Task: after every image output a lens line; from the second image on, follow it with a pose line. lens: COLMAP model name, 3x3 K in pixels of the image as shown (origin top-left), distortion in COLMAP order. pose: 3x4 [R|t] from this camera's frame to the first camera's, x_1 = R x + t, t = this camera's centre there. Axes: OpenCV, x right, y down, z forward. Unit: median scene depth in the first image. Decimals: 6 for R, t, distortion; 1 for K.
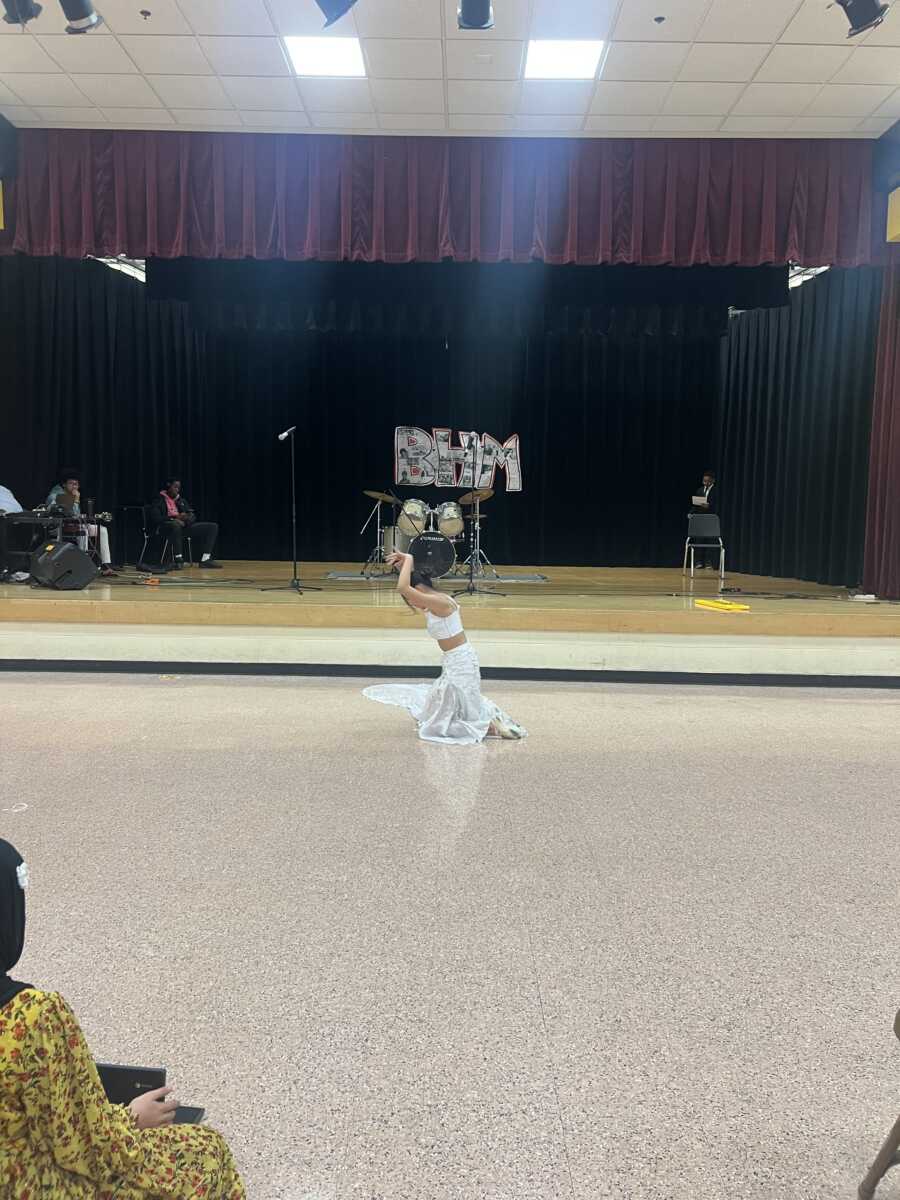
lens RADIAL K [[915.3, 0, 447.0], [0, 915.3, 601.3], [0, 0, 1]] dist [0.015494, 0.005499]
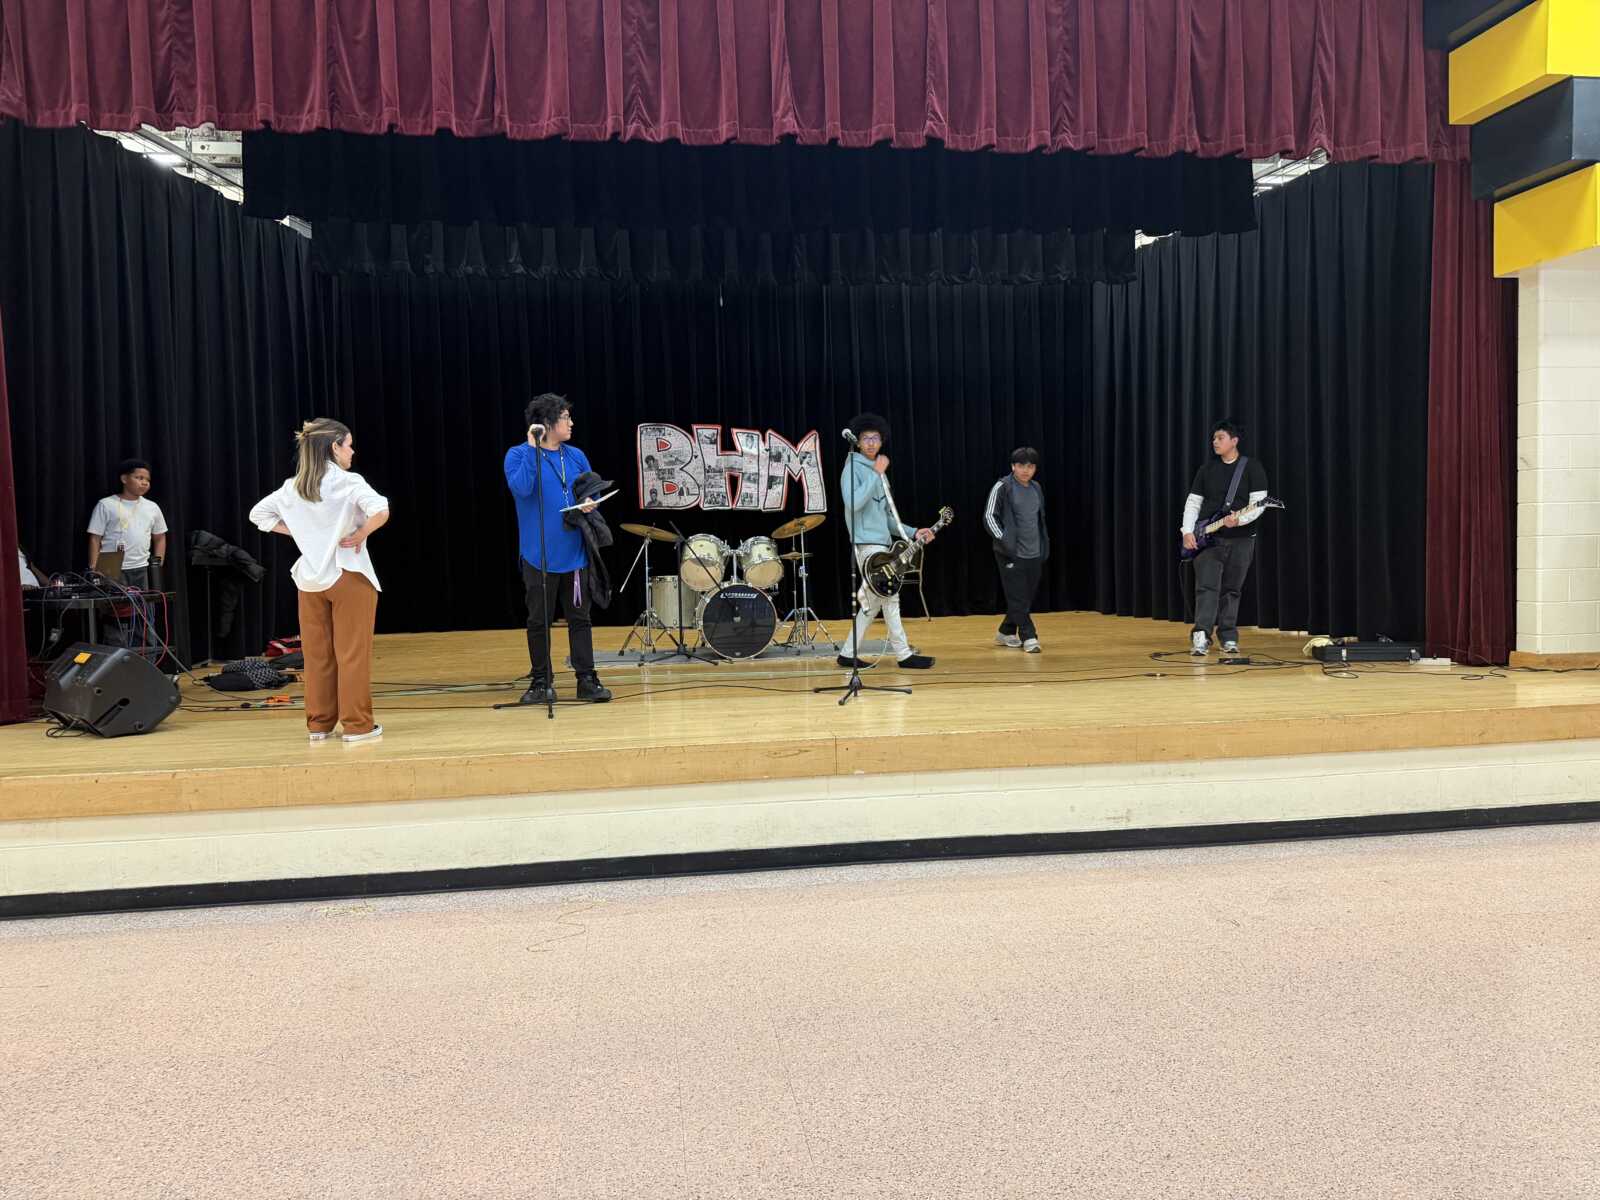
lens RADIAL K [[1126.2, 0, 805.0], [0, 1126.2, 601.2], [0, 0, 1]] dist [0.002090, -0.002540]
pose [[0.987614, -0.046122, 0.149971, -0.107458], [0.051163, 0.998242, -0.029931, -0.047048], [-0.148327, 0.037233, 0.988237, 0.270709]]
